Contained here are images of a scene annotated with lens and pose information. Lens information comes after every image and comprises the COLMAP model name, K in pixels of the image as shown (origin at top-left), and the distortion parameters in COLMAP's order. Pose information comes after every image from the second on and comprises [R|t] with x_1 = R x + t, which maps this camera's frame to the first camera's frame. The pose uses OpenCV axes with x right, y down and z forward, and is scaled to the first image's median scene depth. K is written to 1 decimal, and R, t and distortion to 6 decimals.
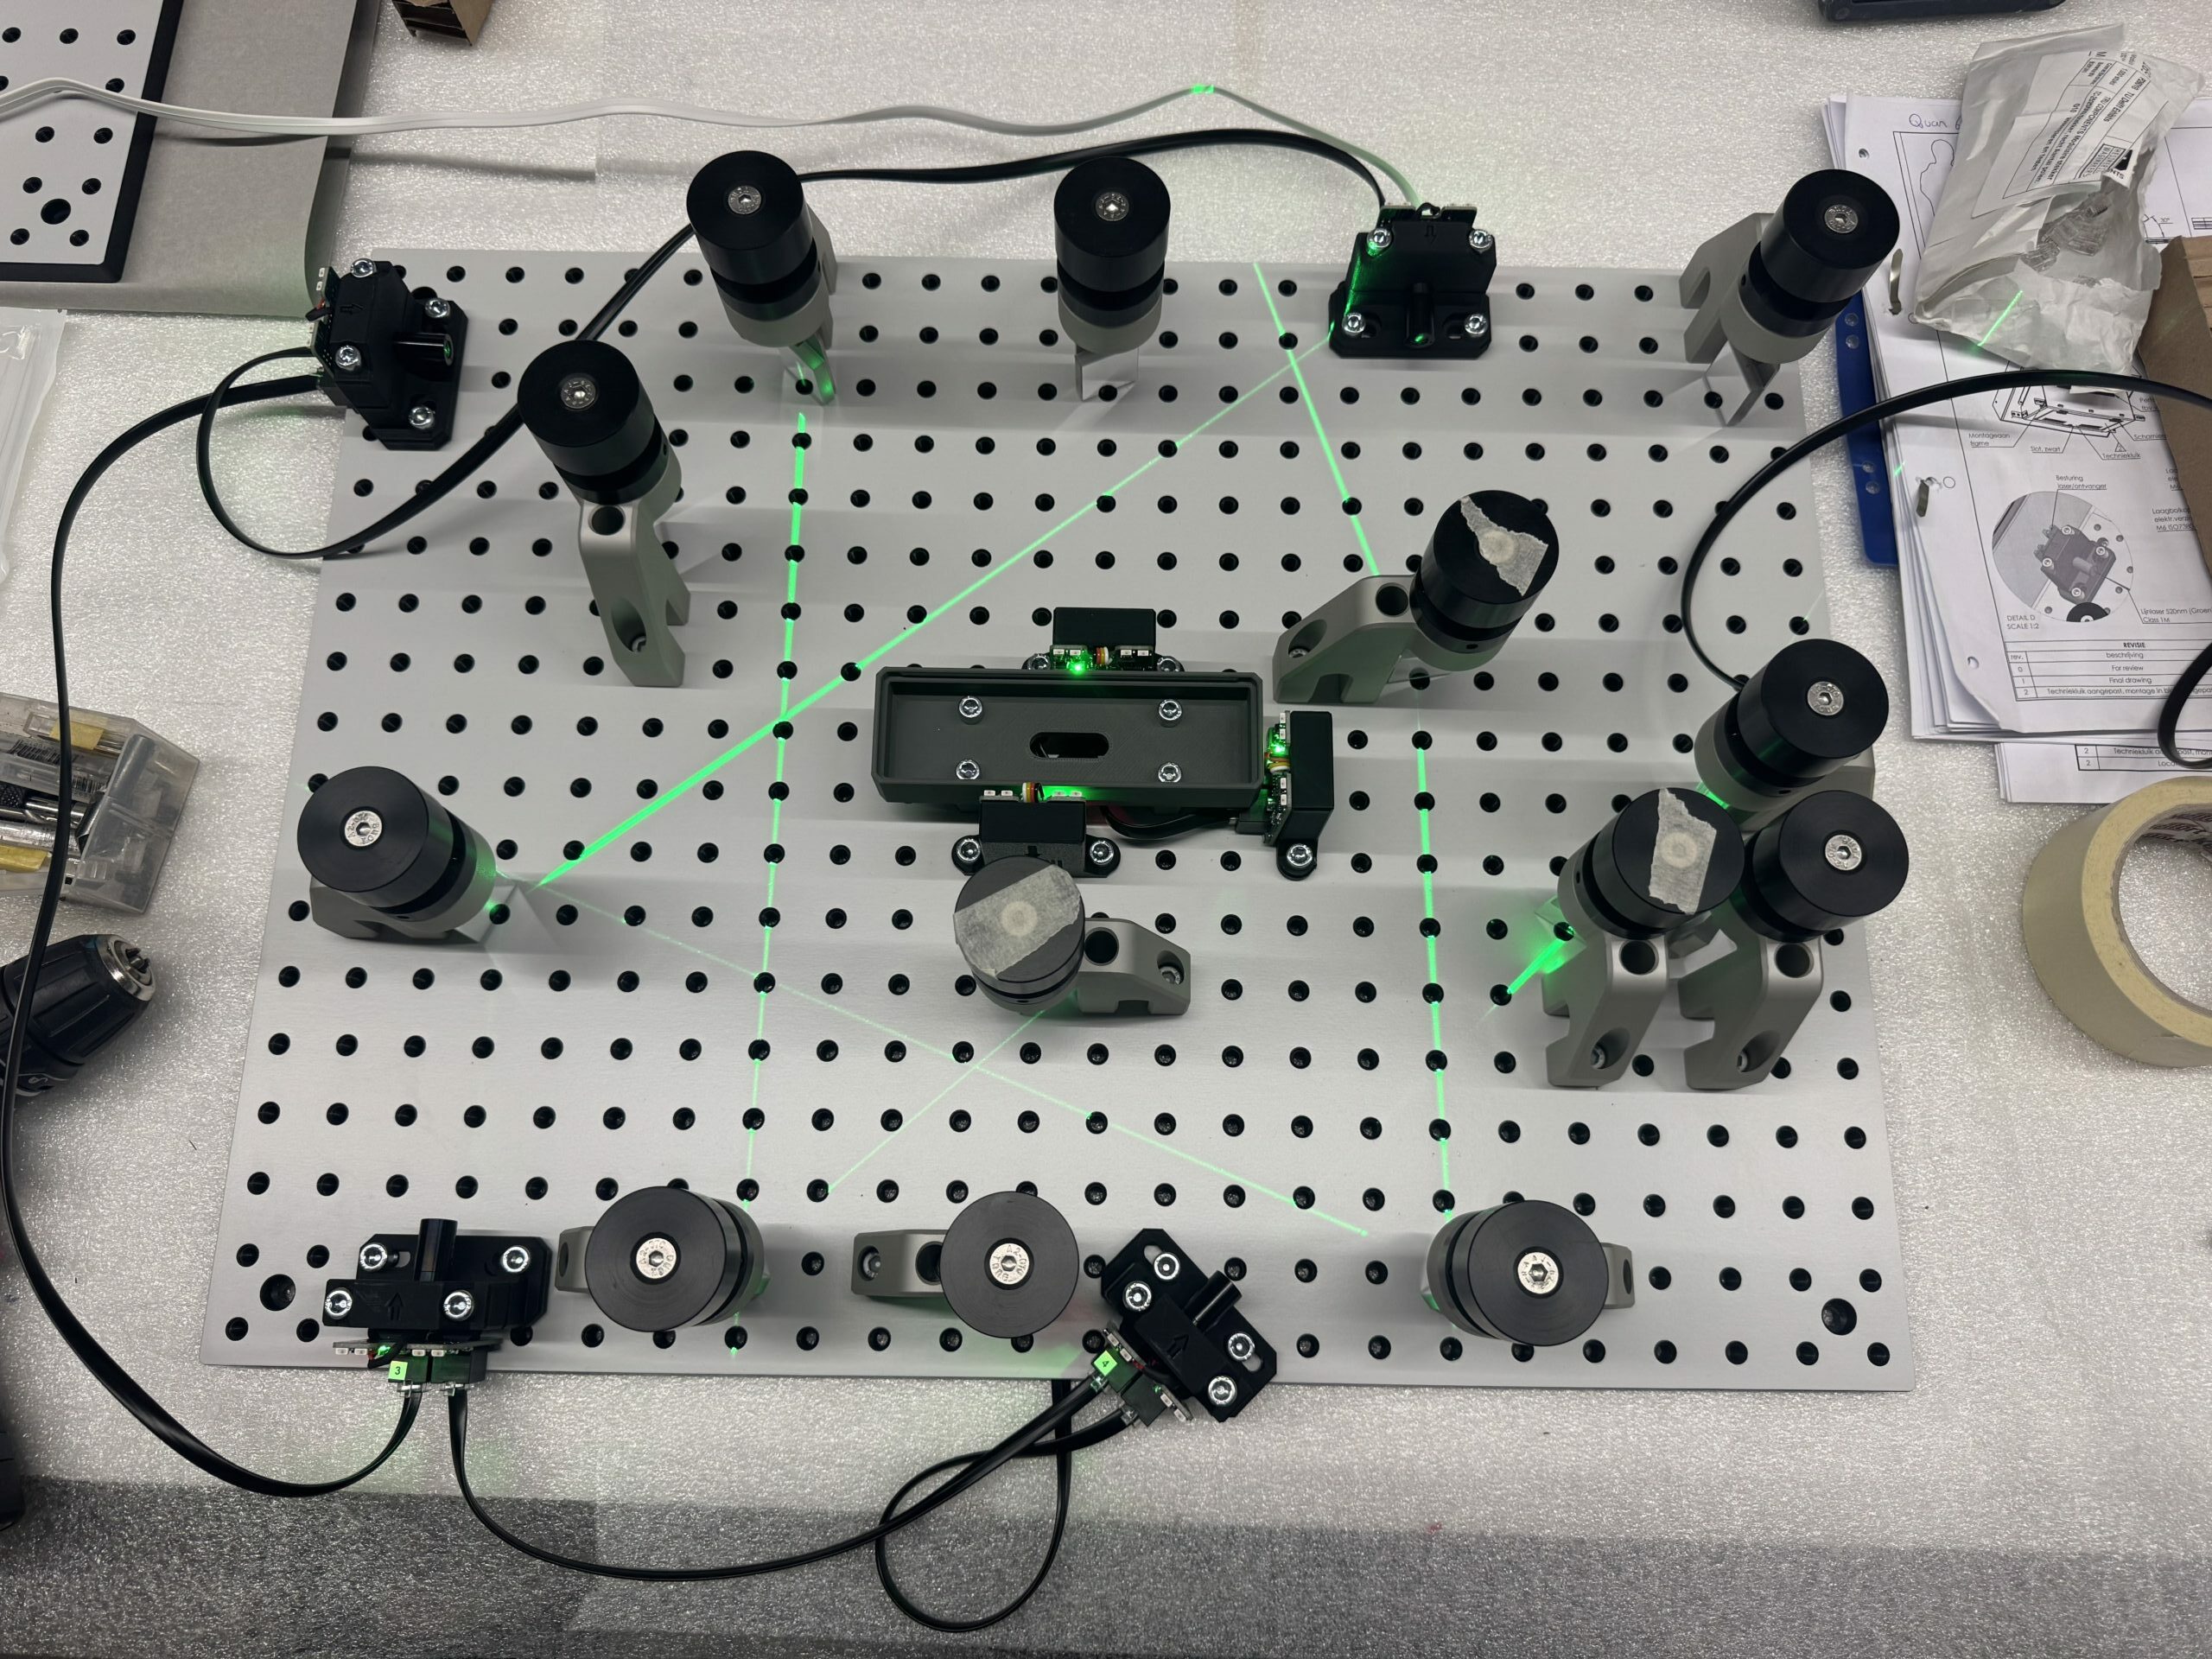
lens RADIAL K [[1541.7, 0, 1106.0], [0, 1541.7, 829.5], [0, 0, 1]] dist [0.000656, -0.060613]
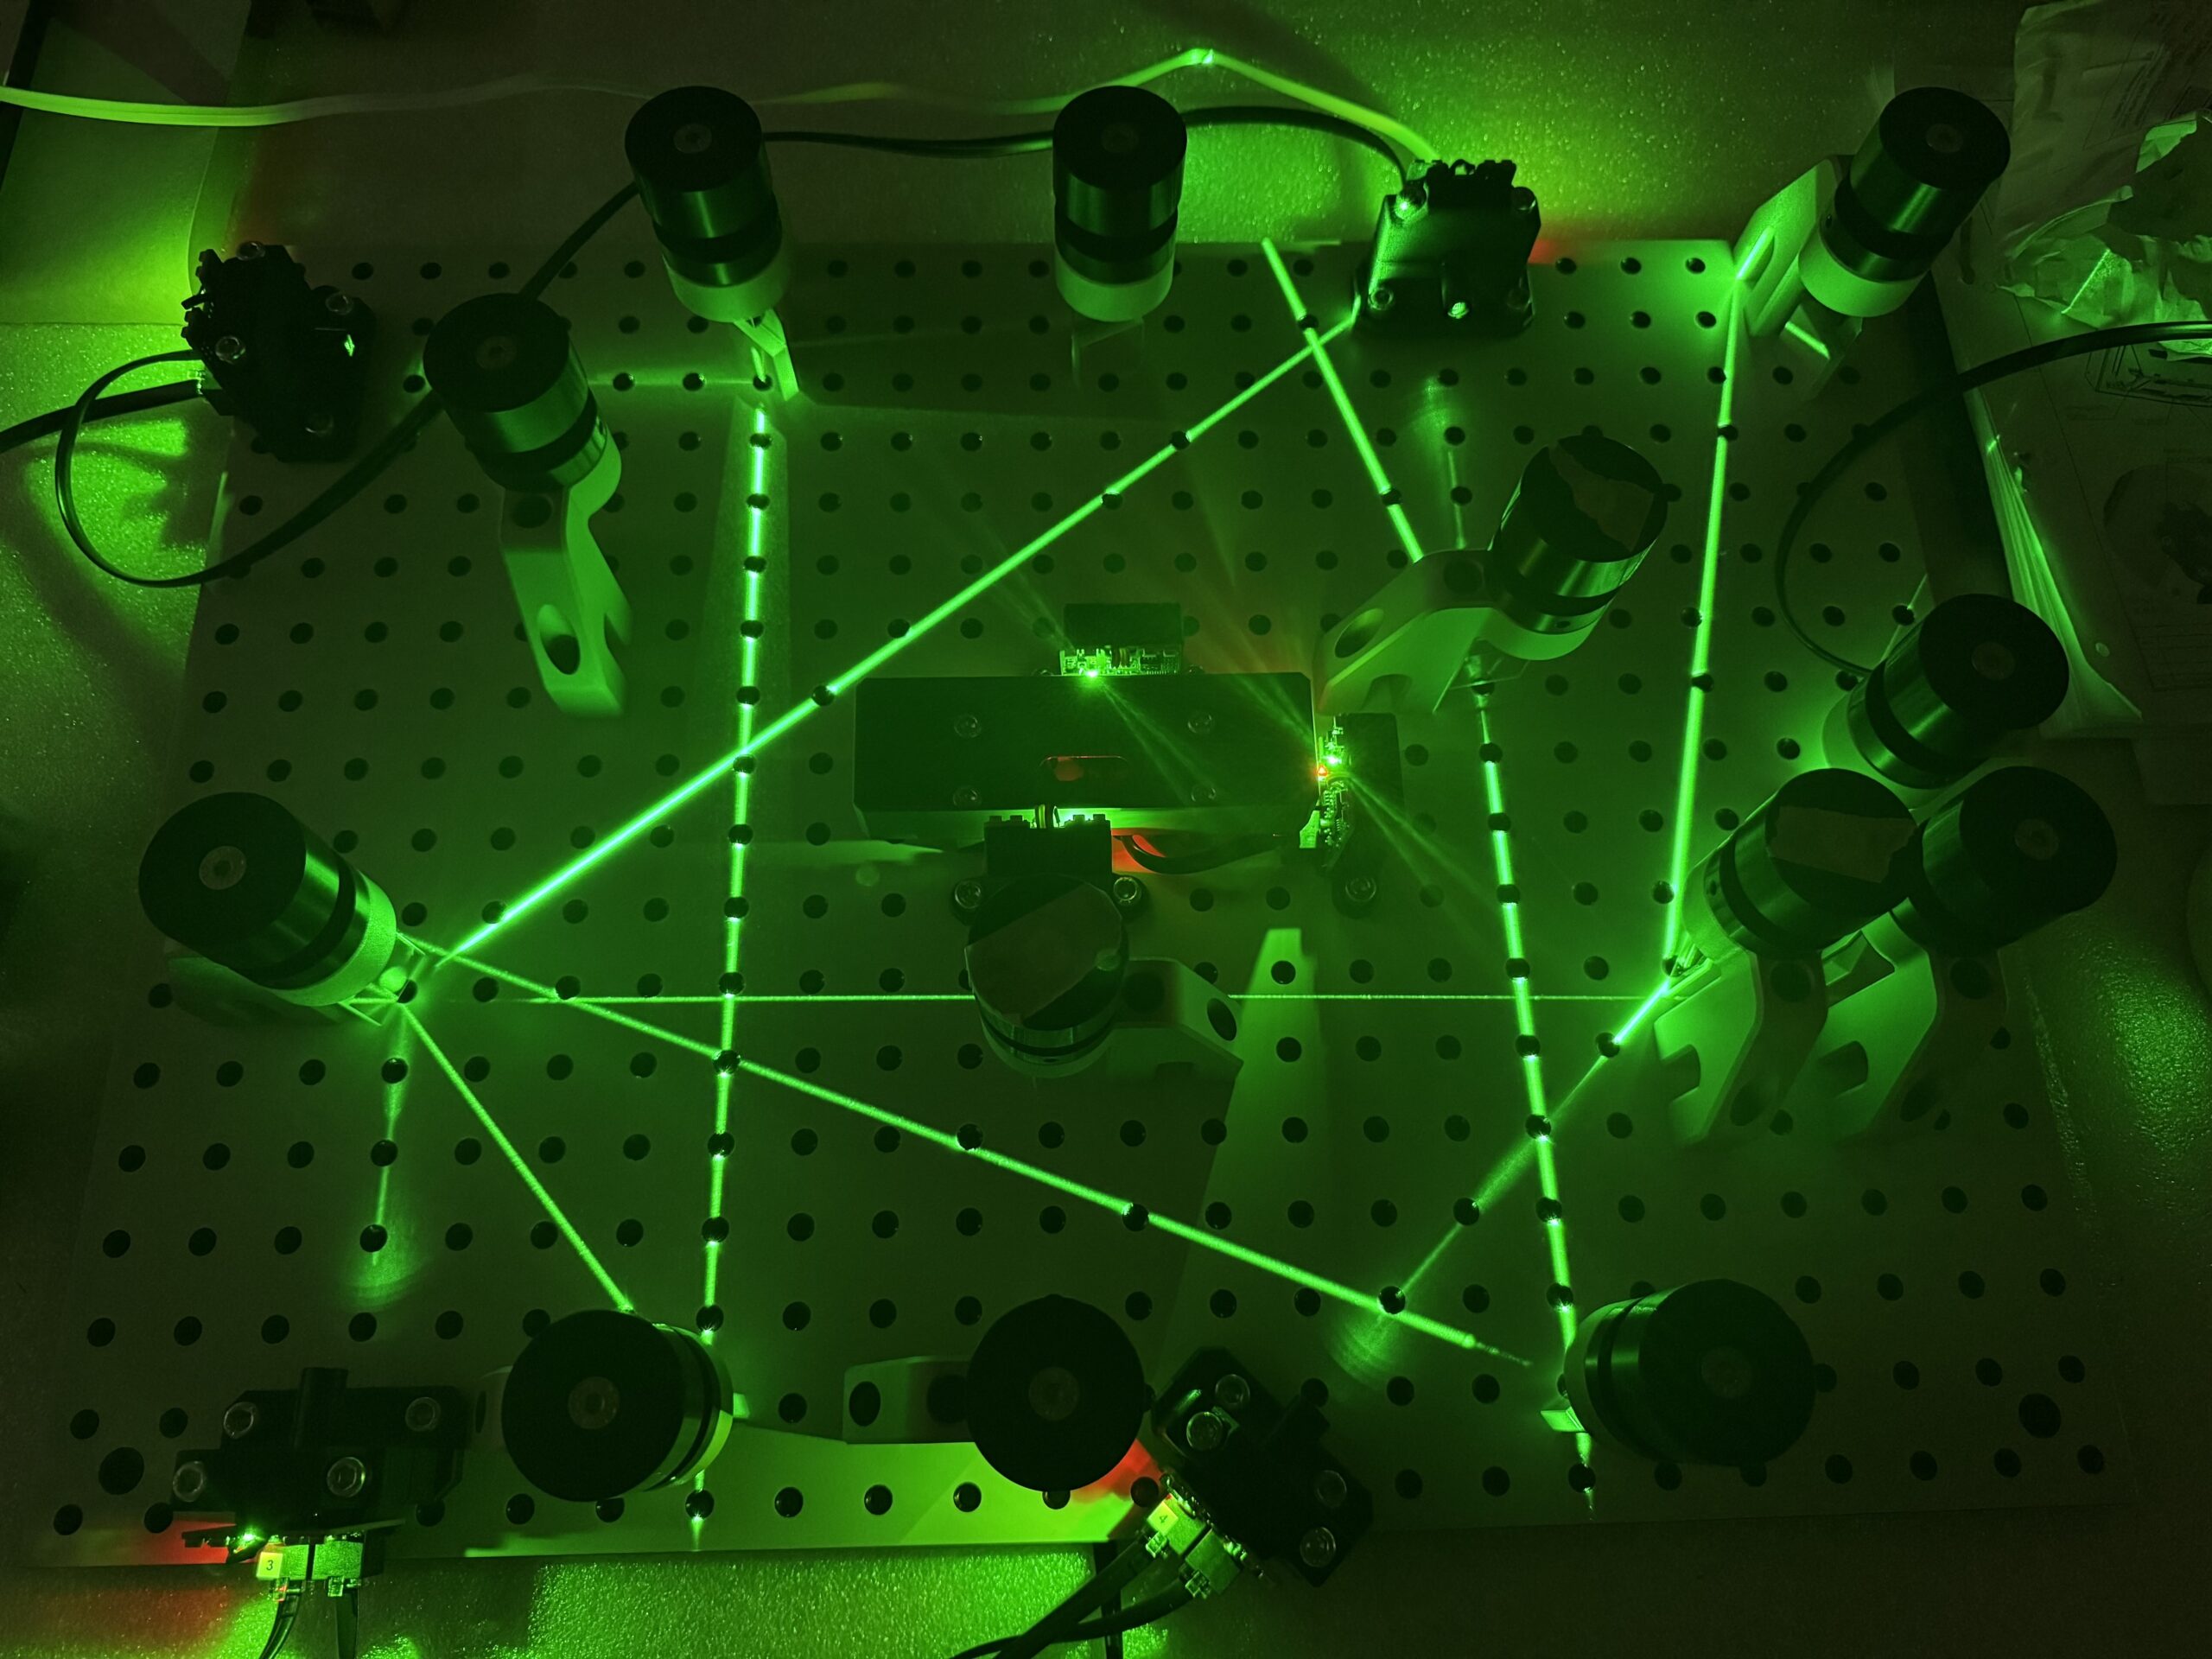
lens RADIAL K [[1552.9, 0, 1106.0], [0, 1552.9, 829.5], [0, 0, 1]] dist [-0.030206, -0.001208]
pose [[0.999029, -0.033161, 0.028992, -0.039565], [0.035502, 0.995804, -0.084346, 0.053263], [-0.026073, 0.085293, 0.996015, 0.161078]]
